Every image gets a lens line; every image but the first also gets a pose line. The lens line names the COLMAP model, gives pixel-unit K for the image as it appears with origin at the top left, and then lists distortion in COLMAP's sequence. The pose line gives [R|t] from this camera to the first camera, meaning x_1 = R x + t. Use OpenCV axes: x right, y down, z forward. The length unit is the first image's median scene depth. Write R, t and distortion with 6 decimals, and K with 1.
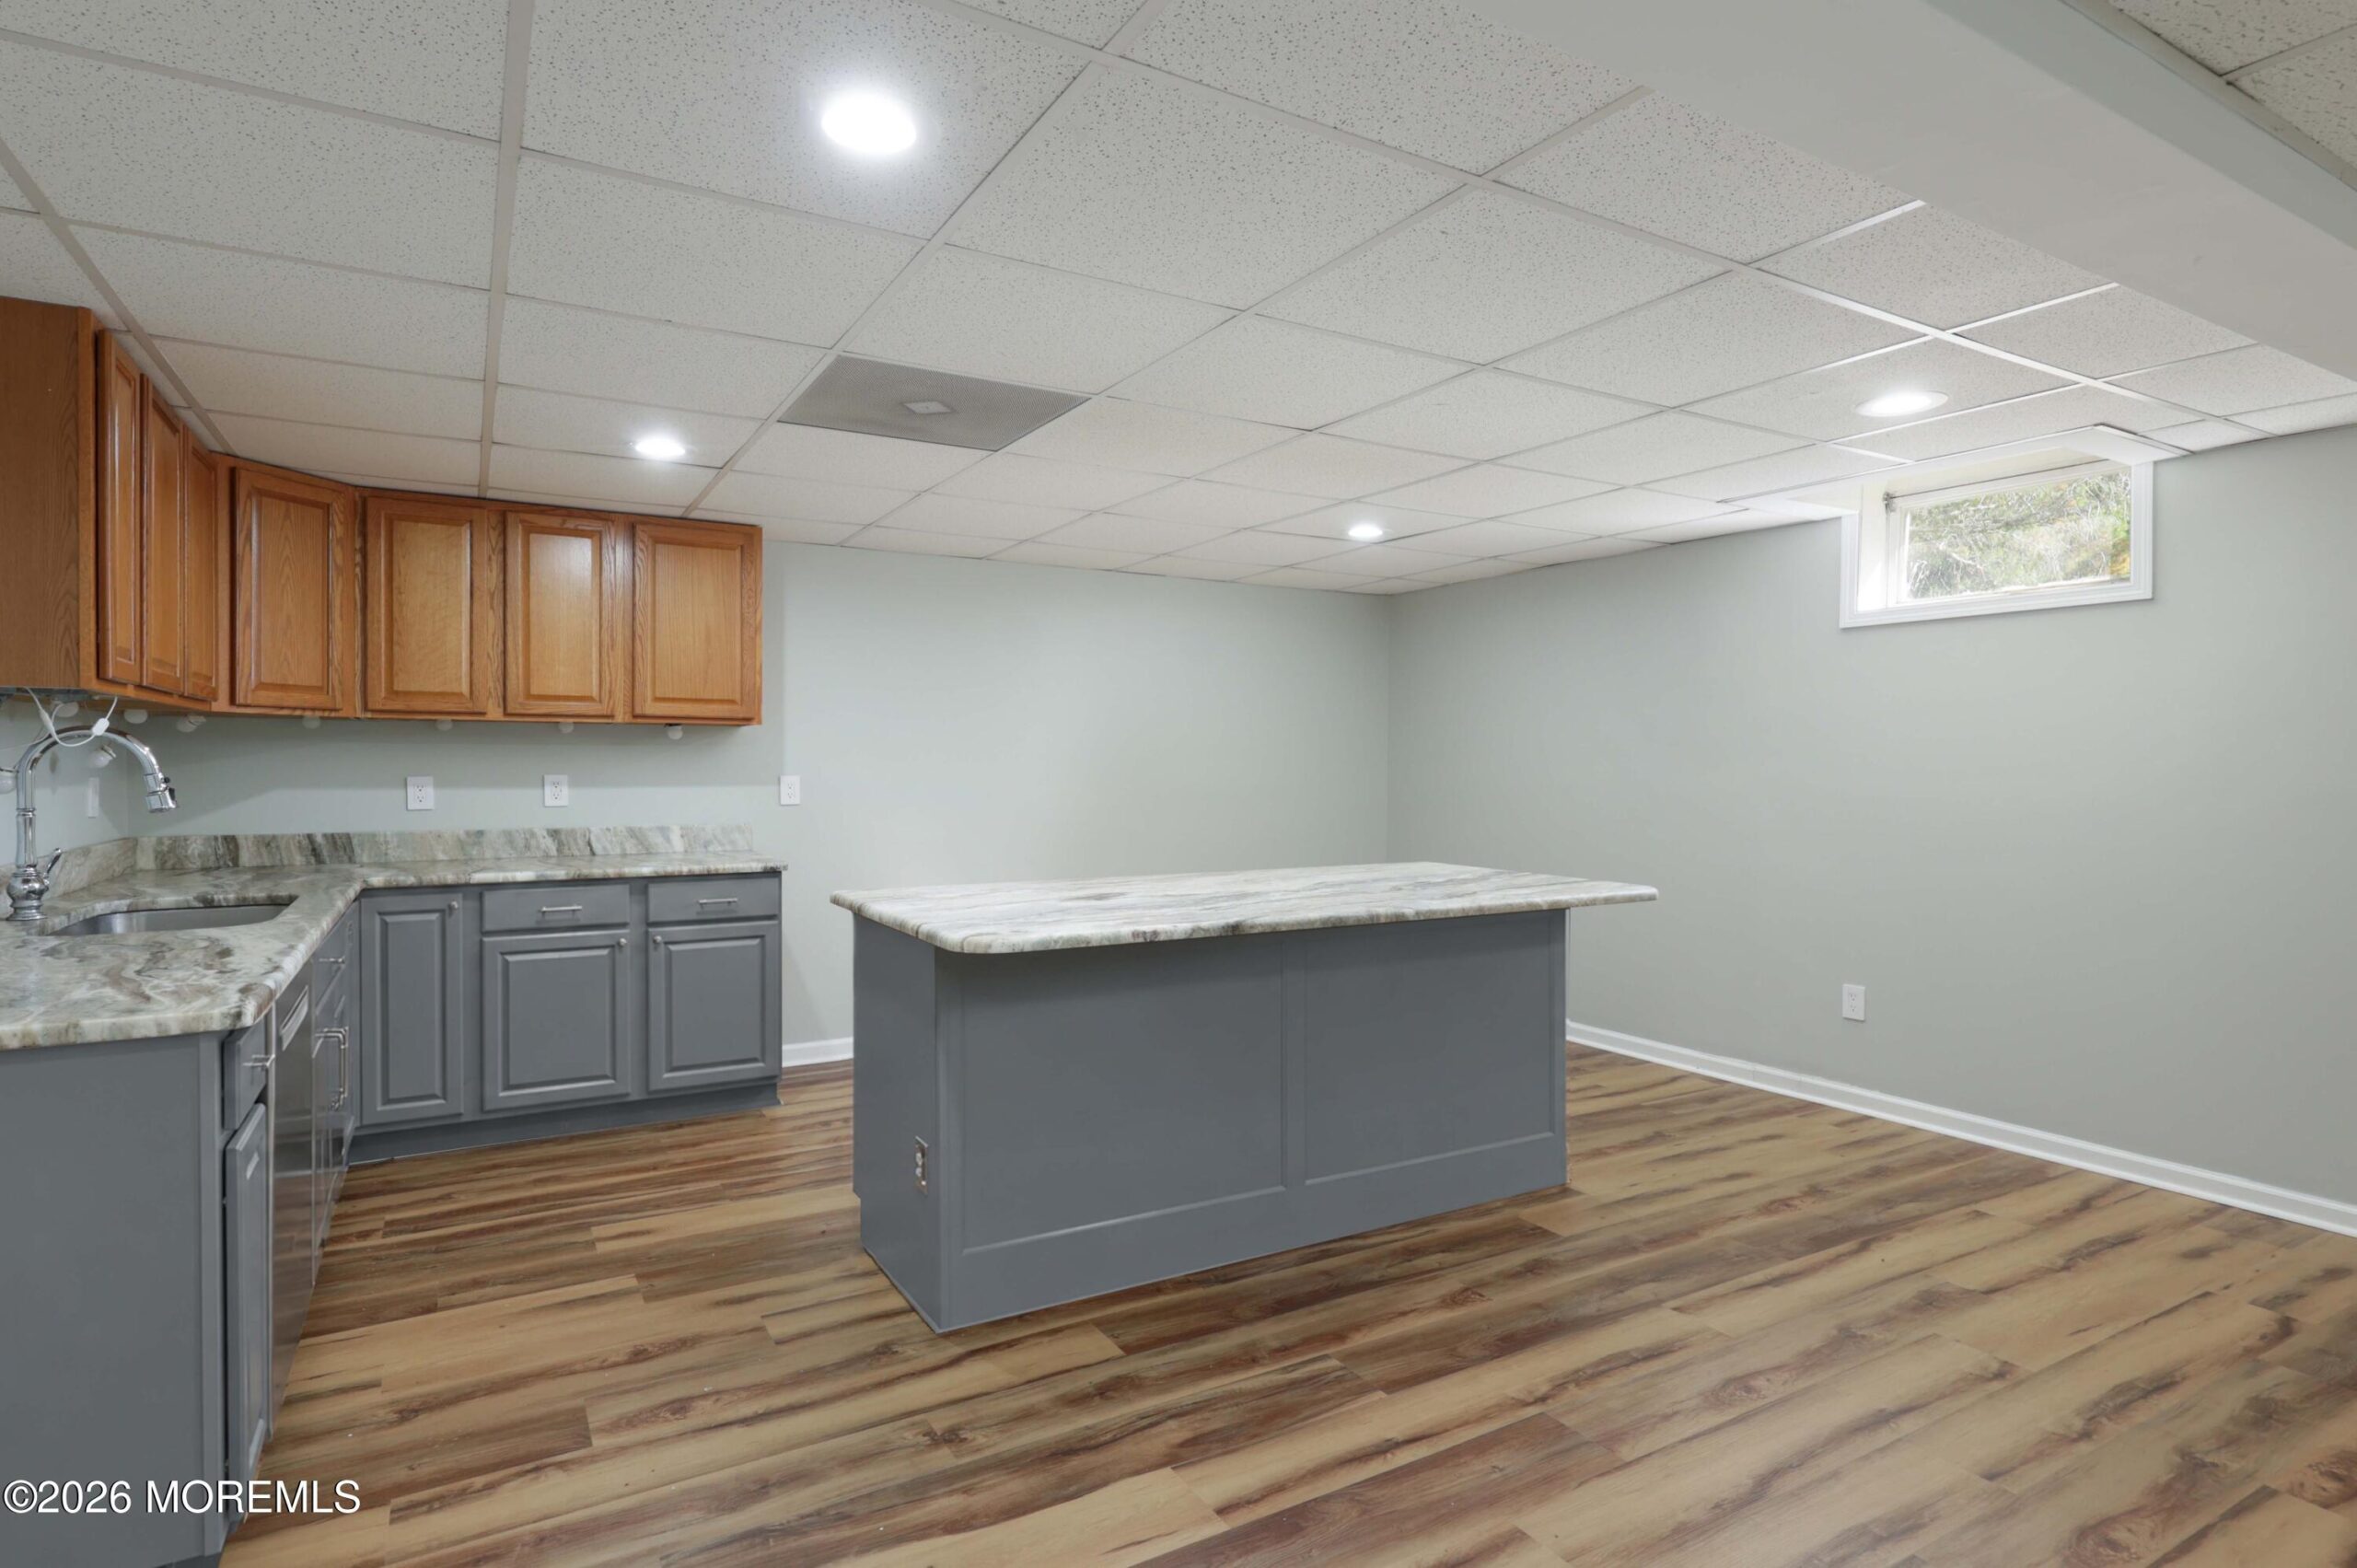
lens RADIAL K [[1171.7, 0, 1082.6], [0, 1171.7, 770.3], [0, 0, 1]] dist [0.001971, 0.000145]
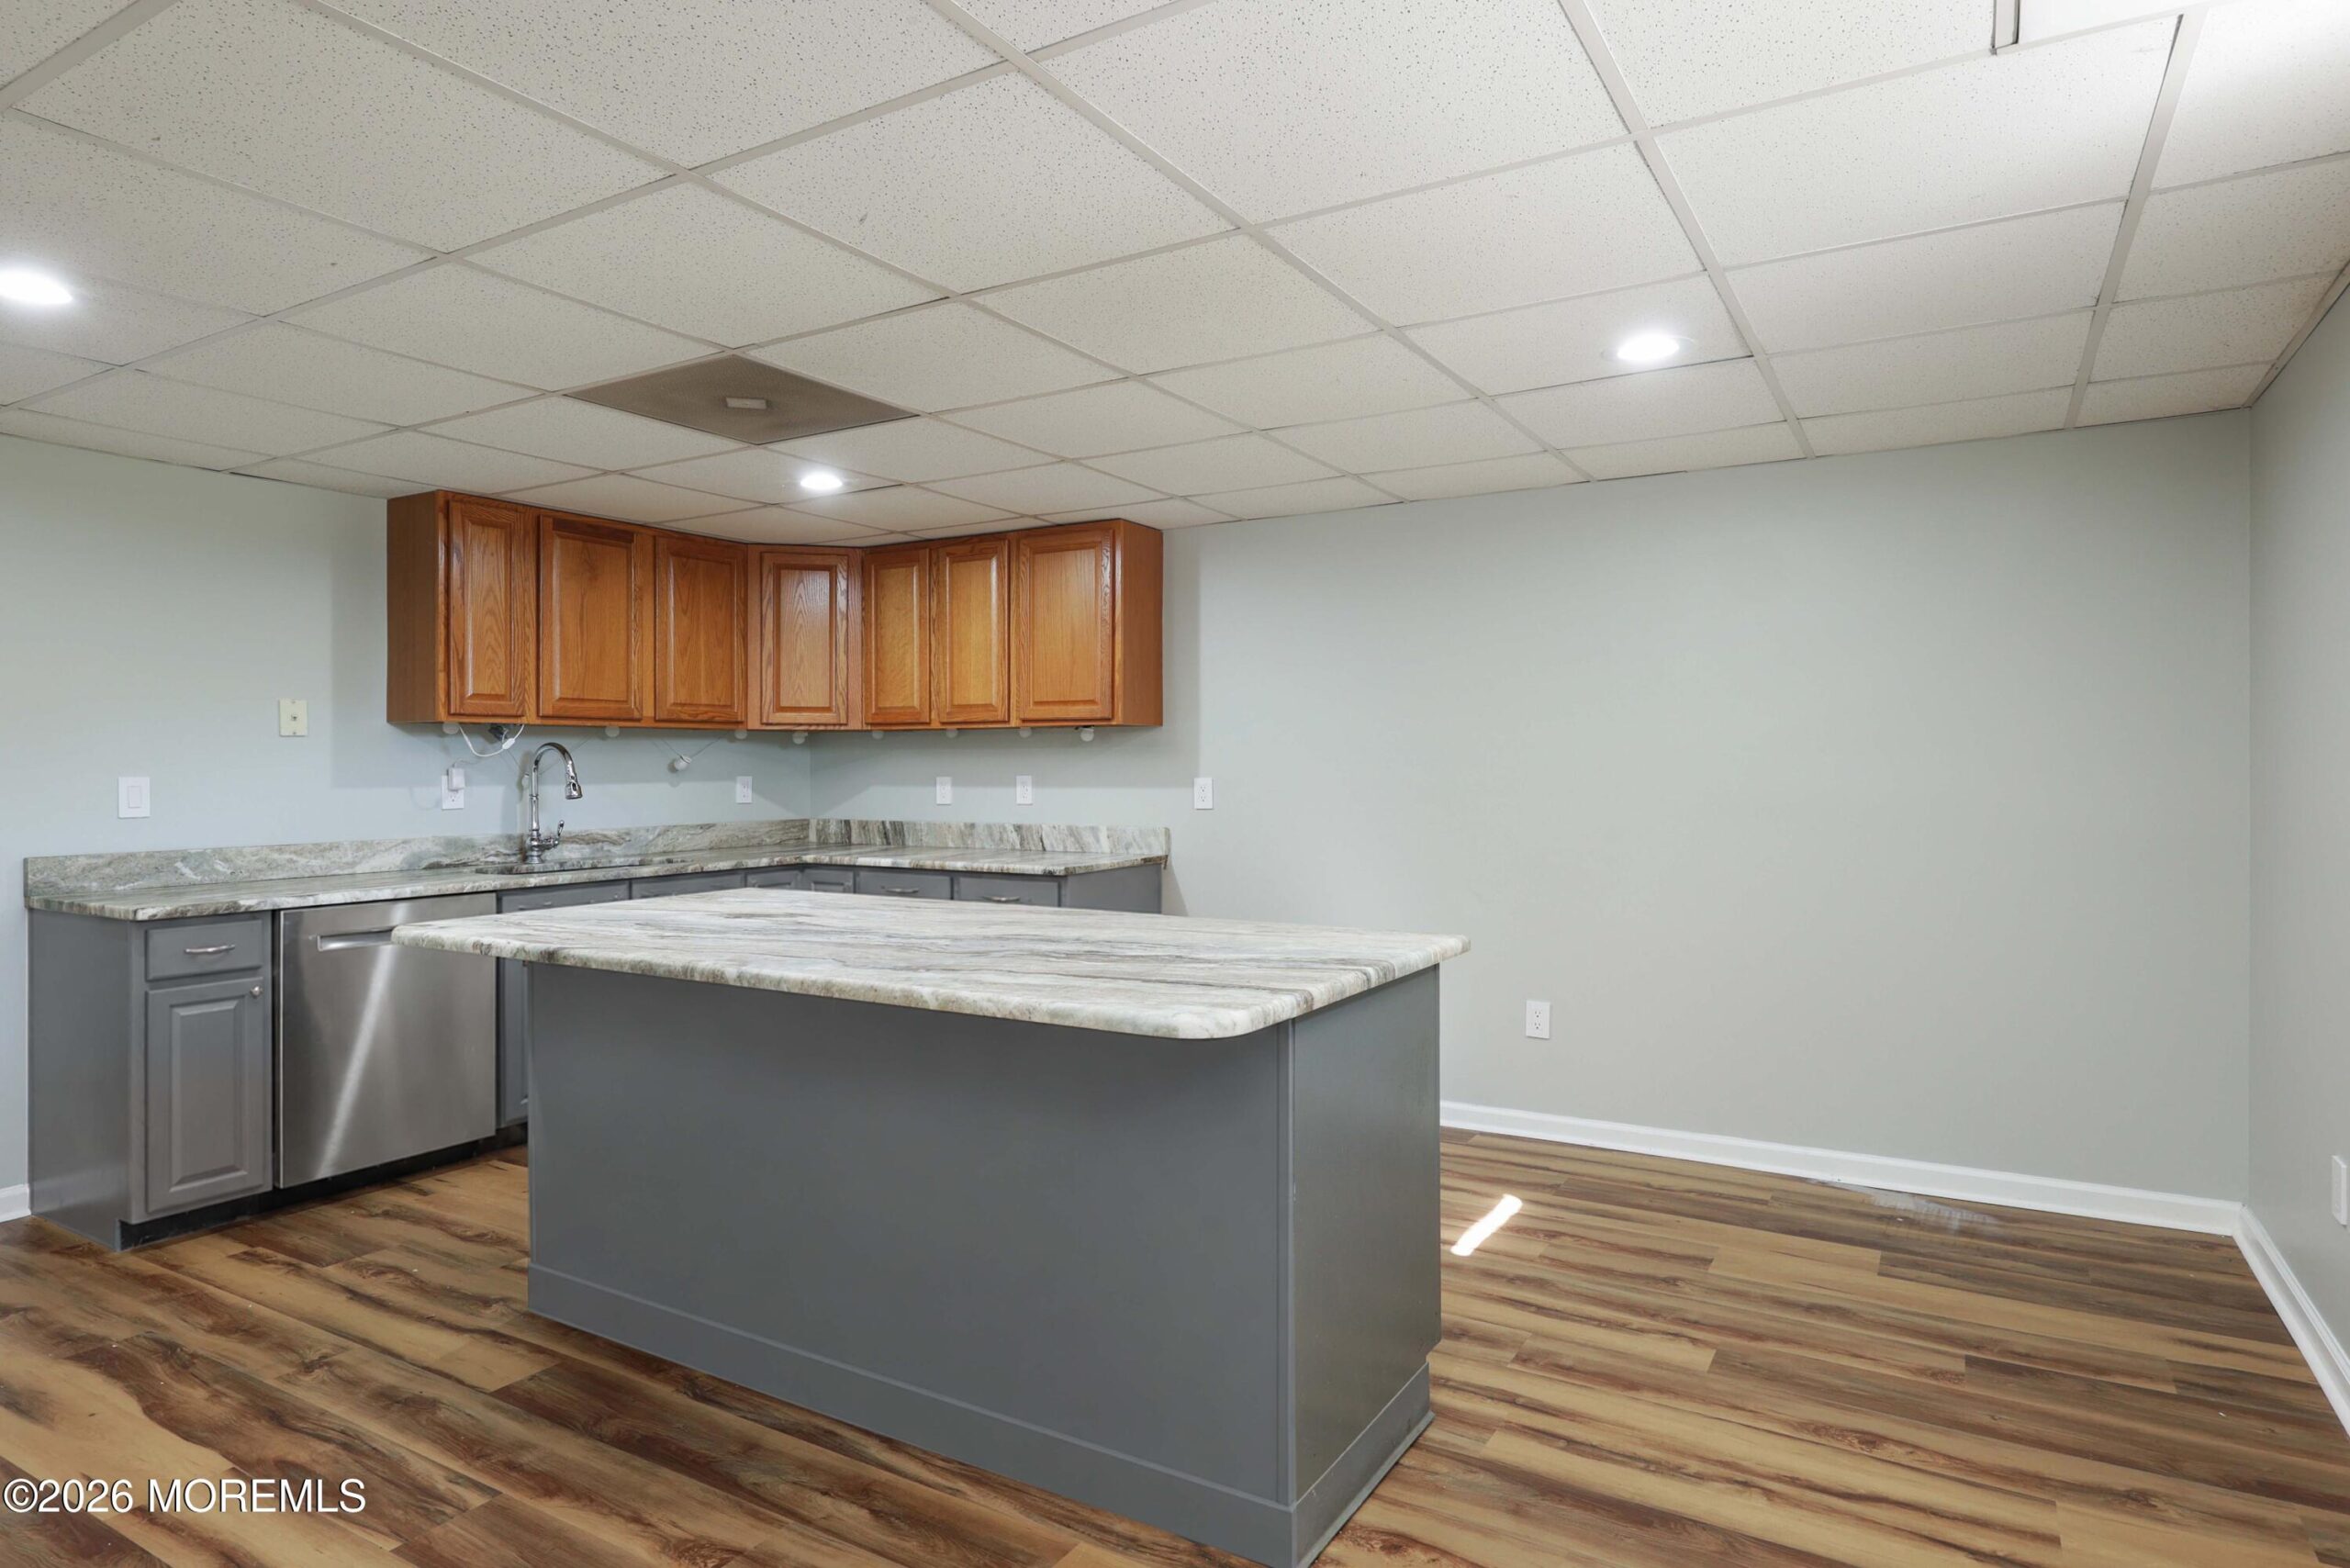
lens RADIAL K [[1291.6, 0, 1228.3], [0, 1291.6, 762.5], [0, 0, 1]] dist [0.004956, 0.000676]
pose [[0.532270, -0.005734, -0.846555, 1.018914], [-0.000209, 0.999976, -0.006905, -0.000100], [0.846575, 0.003852, 0.532256, 0.780864]]
